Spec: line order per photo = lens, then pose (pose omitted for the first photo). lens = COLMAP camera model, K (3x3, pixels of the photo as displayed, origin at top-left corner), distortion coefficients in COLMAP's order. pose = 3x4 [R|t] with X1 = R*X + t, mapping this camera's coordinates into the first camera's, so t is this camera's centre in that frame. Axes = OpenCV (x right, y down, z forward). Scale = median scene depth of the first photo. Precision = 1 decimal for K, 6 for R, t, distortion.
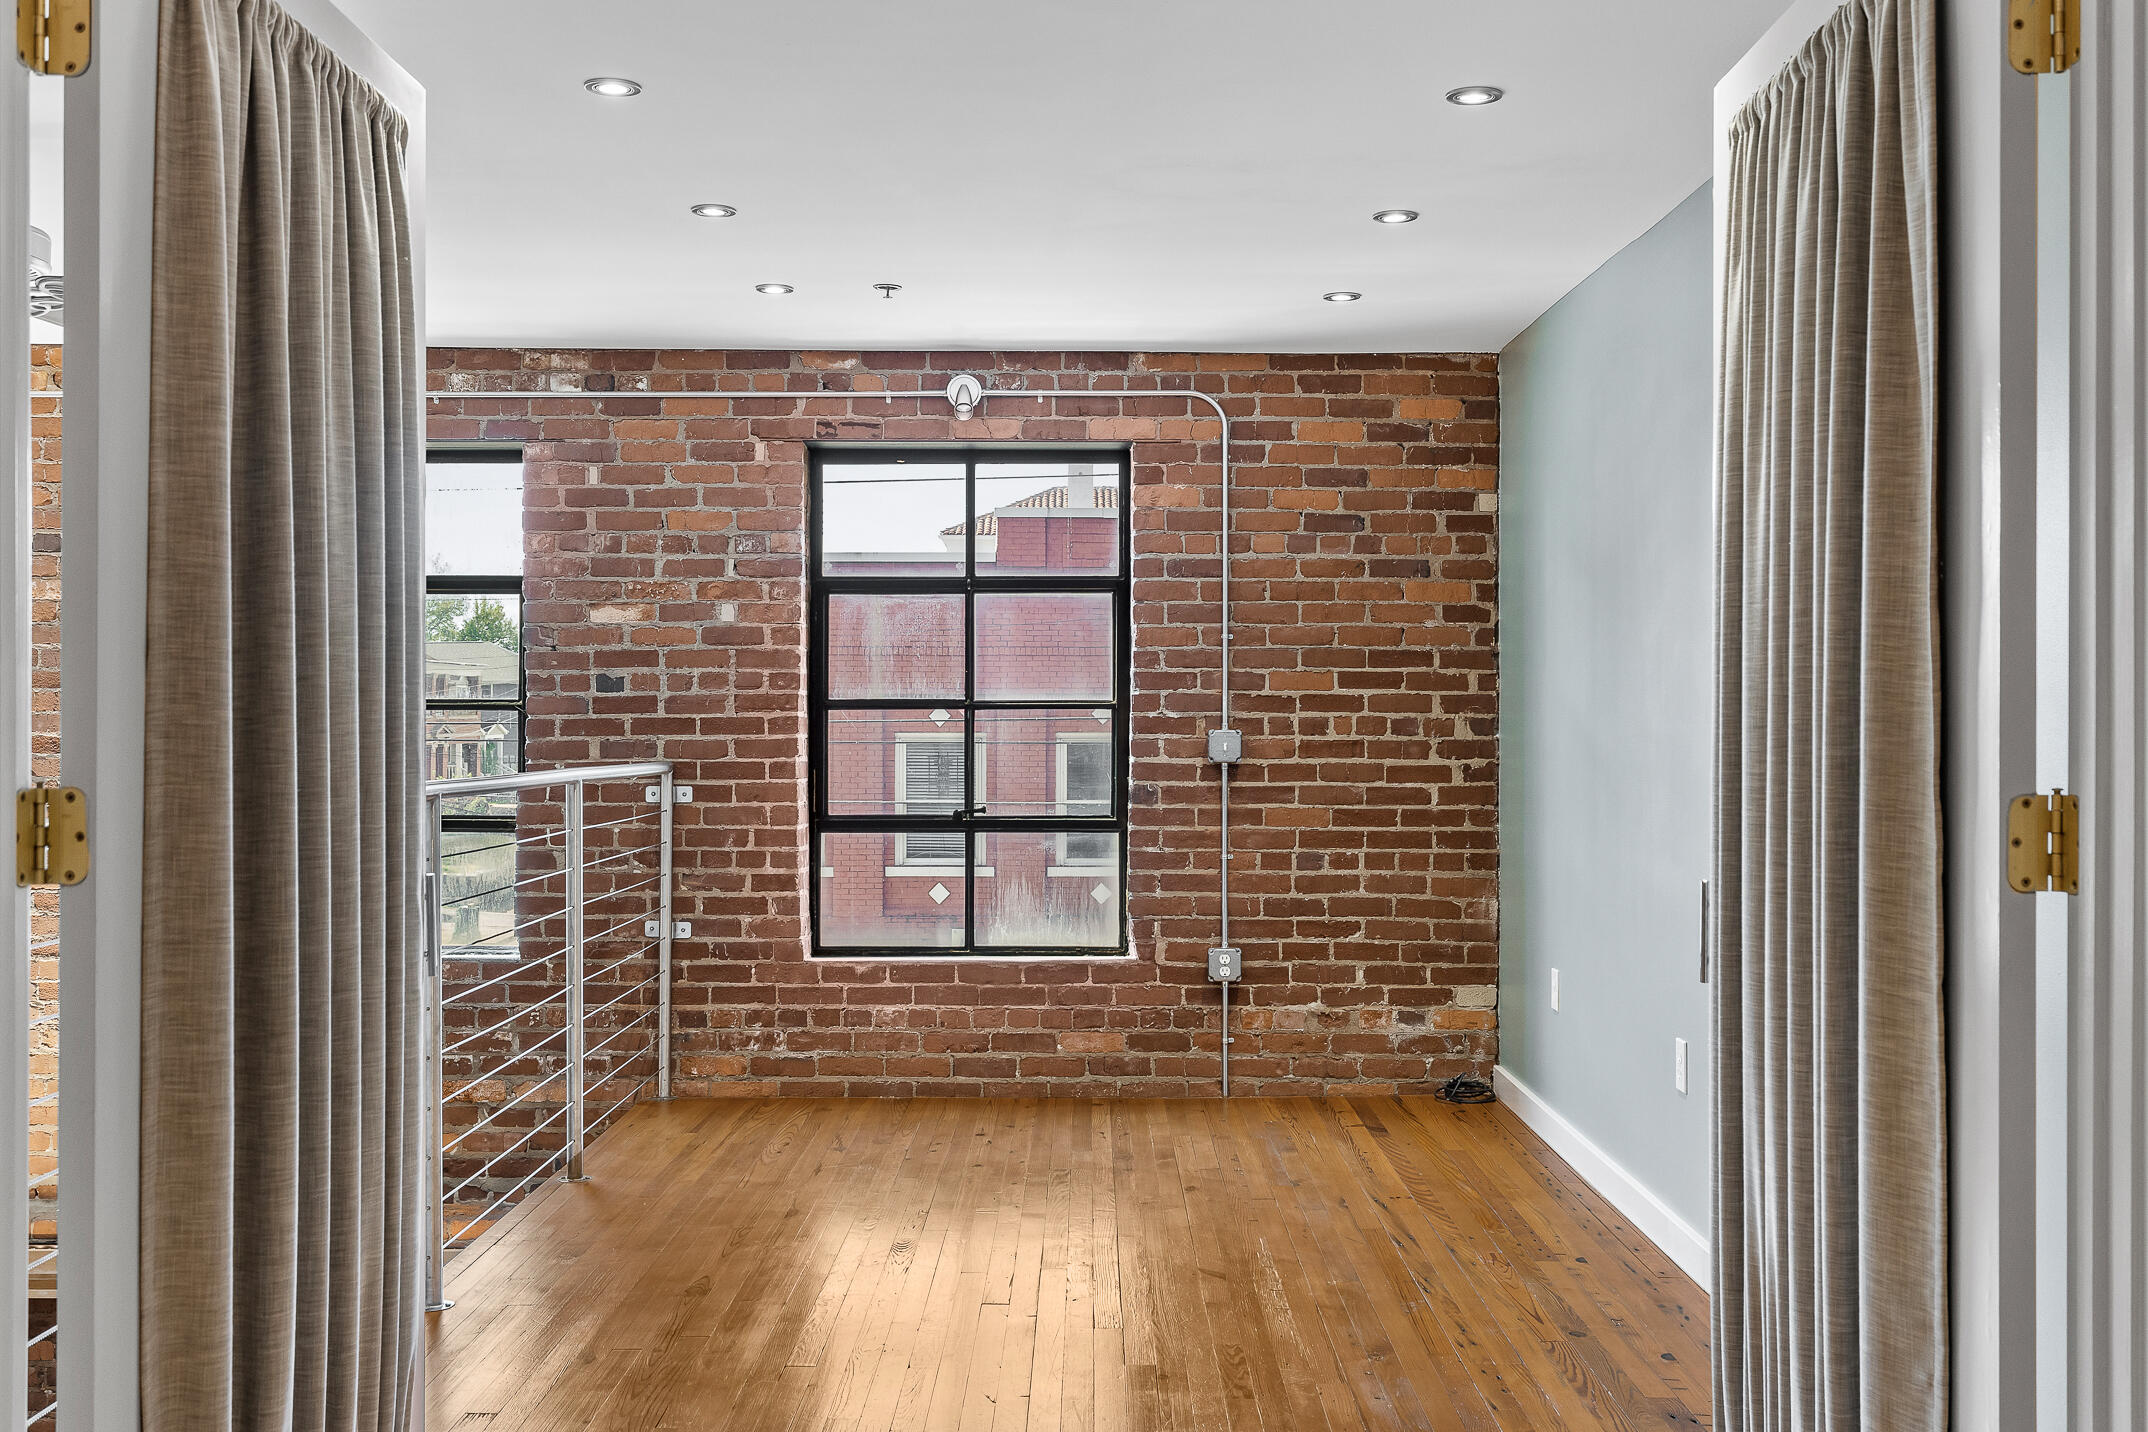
lens RADIAL K [[2064.6, 0, 1073.4], [0, 2064.6, 709.1], [0, 0, 1]] dist [0.008277, 0.003066]
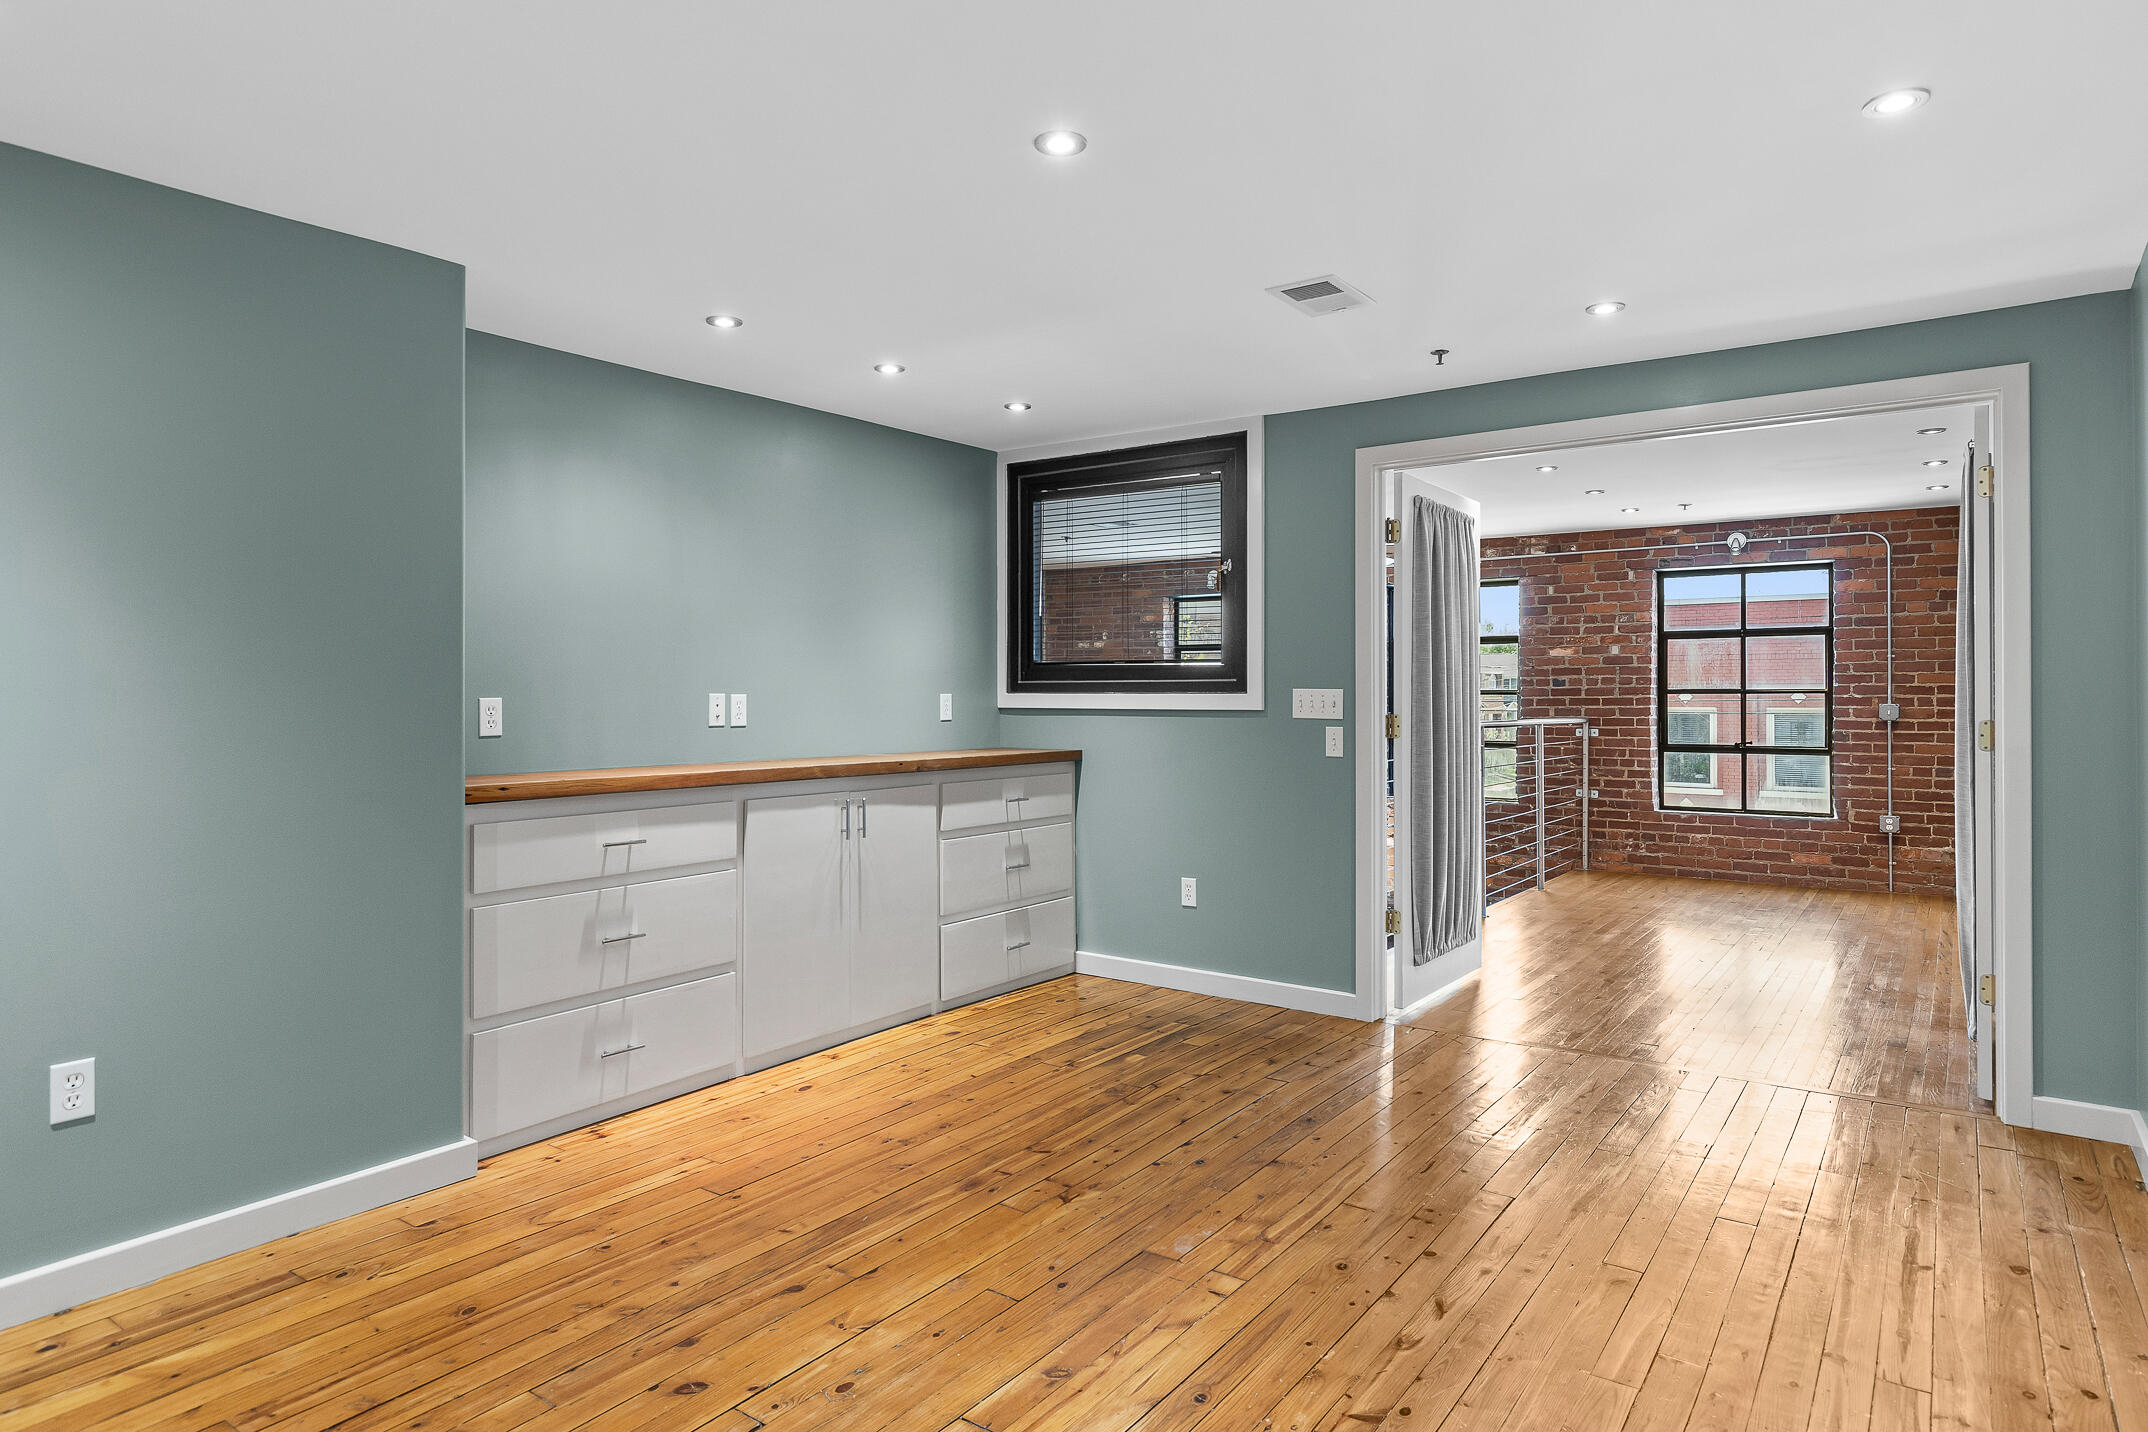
lens RADIAL K [[1218.6, 0, 1069.0], [0, 1218.6, 689.2], [0, 0, 1]] dist [0.004384, -0.000057]
pose [[0.813242, -0.005516, -0.581900, 0.113868], [0.003446, 0.999983, -0.004663, -0.000997], [0.581916, 0.001787, 0.813247, -0.387696]]
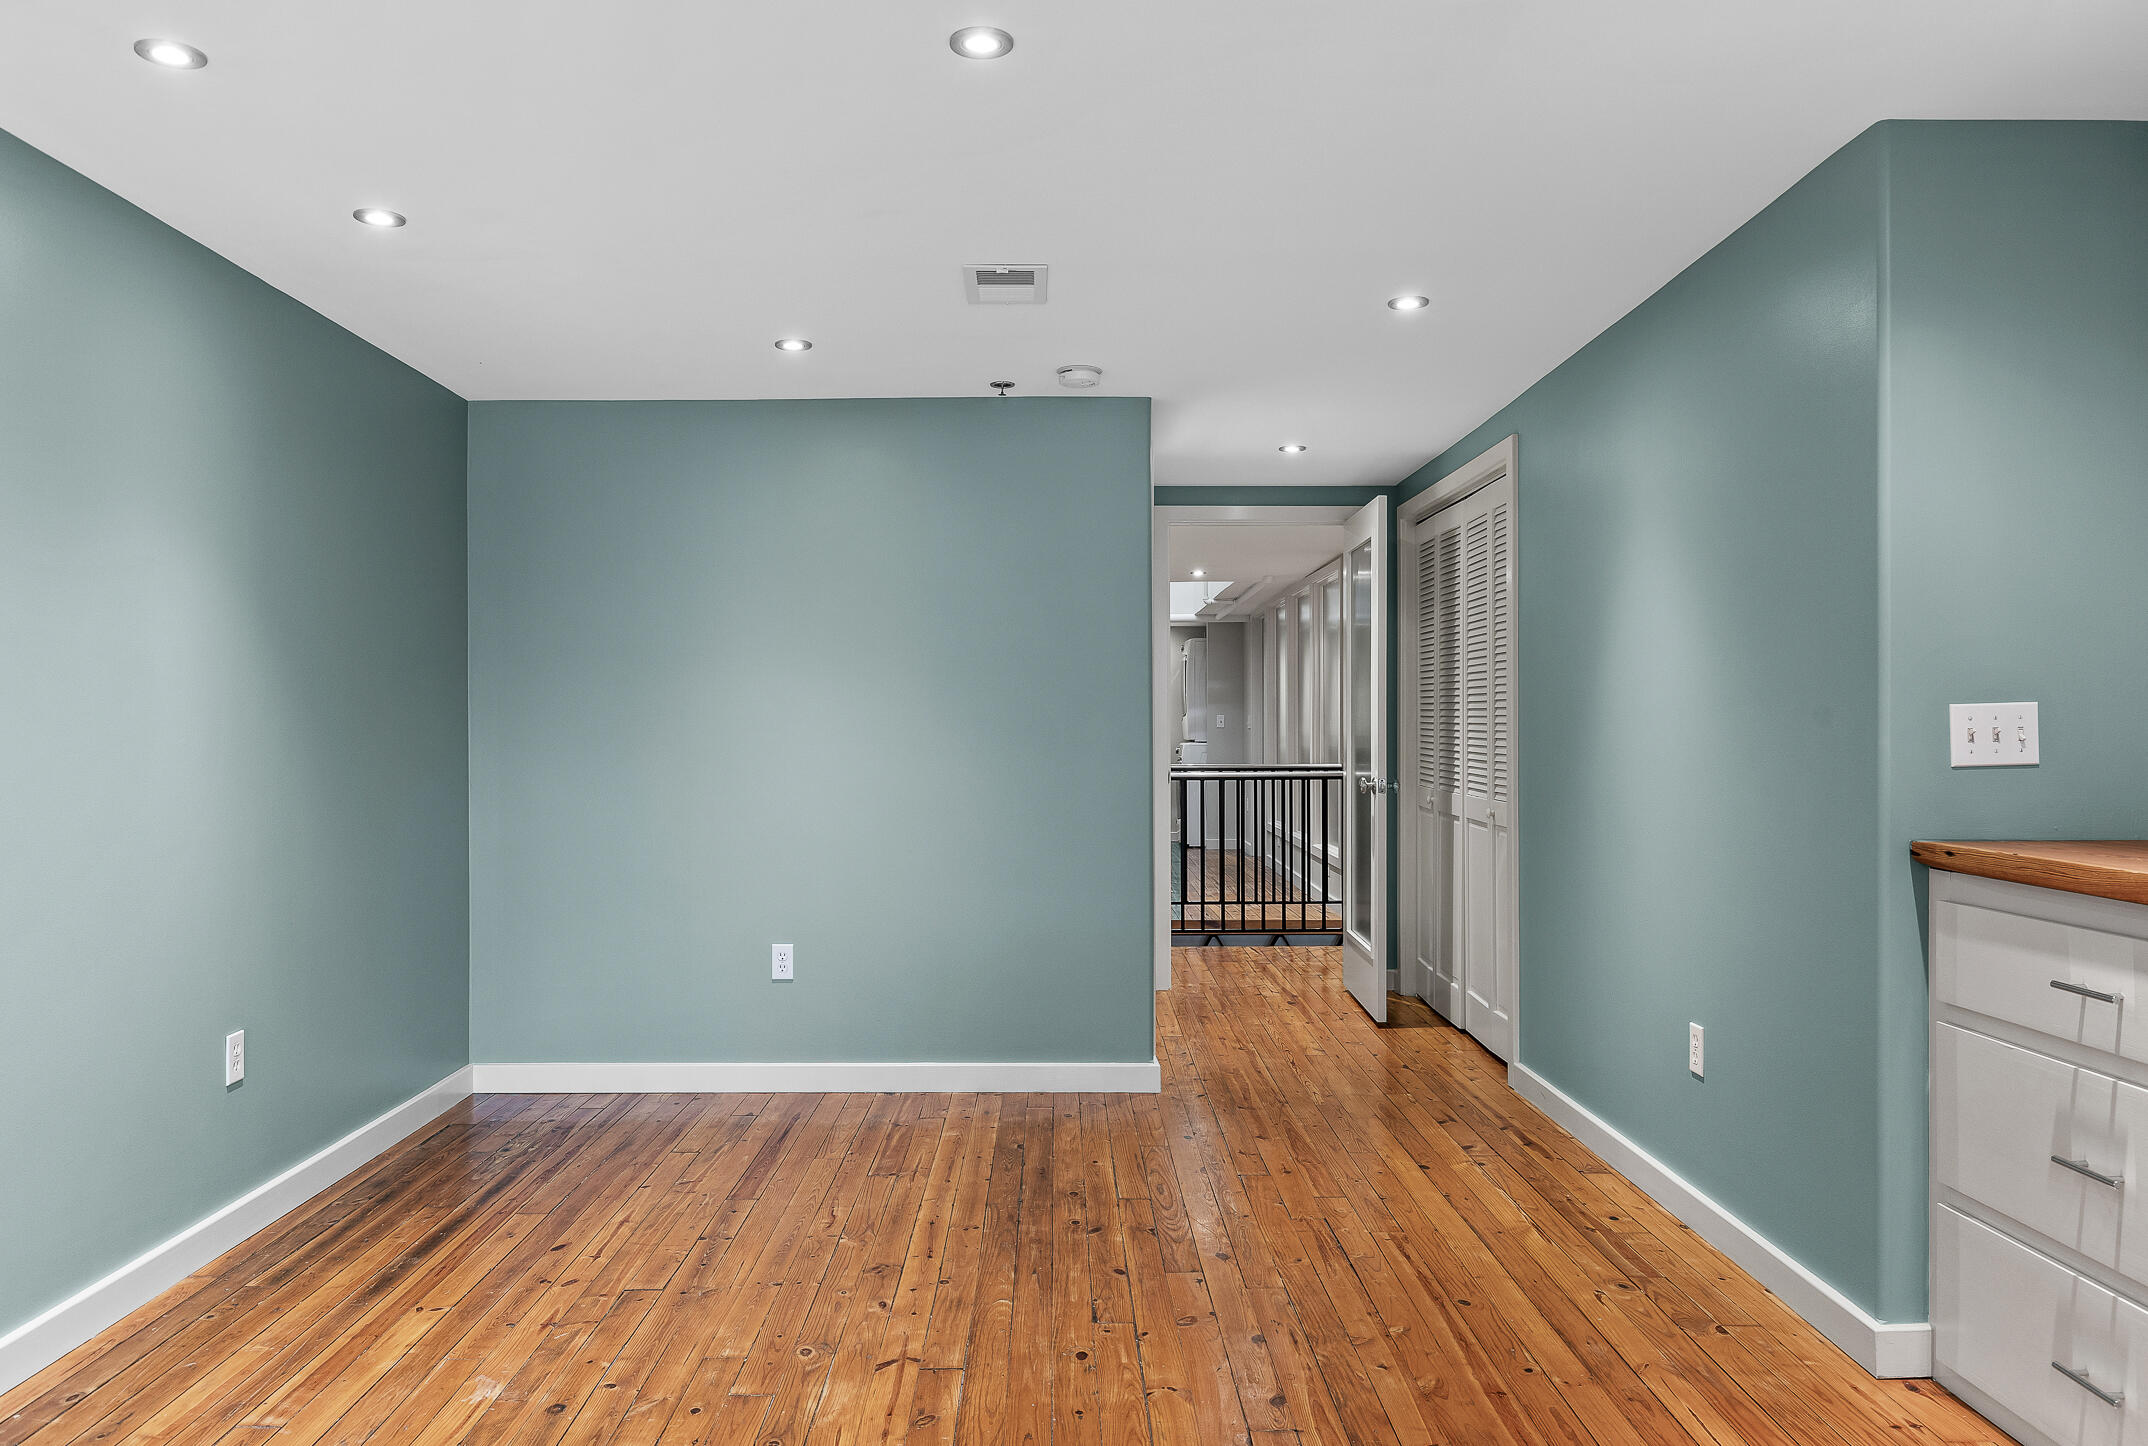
lens RADIAL K [[1484.8, 0, 1074.0], [0, 1484.8, 723.0], [0, 0, 1]] dist [0.000776, 0.000544]
pose [[-0.999796, -0.000700, -0.020194, -1.109302], [-0.000610, 0.999990, -0.004487, 0.019650], [0.020197, -0.004474, -0.999786, 3.151120]]
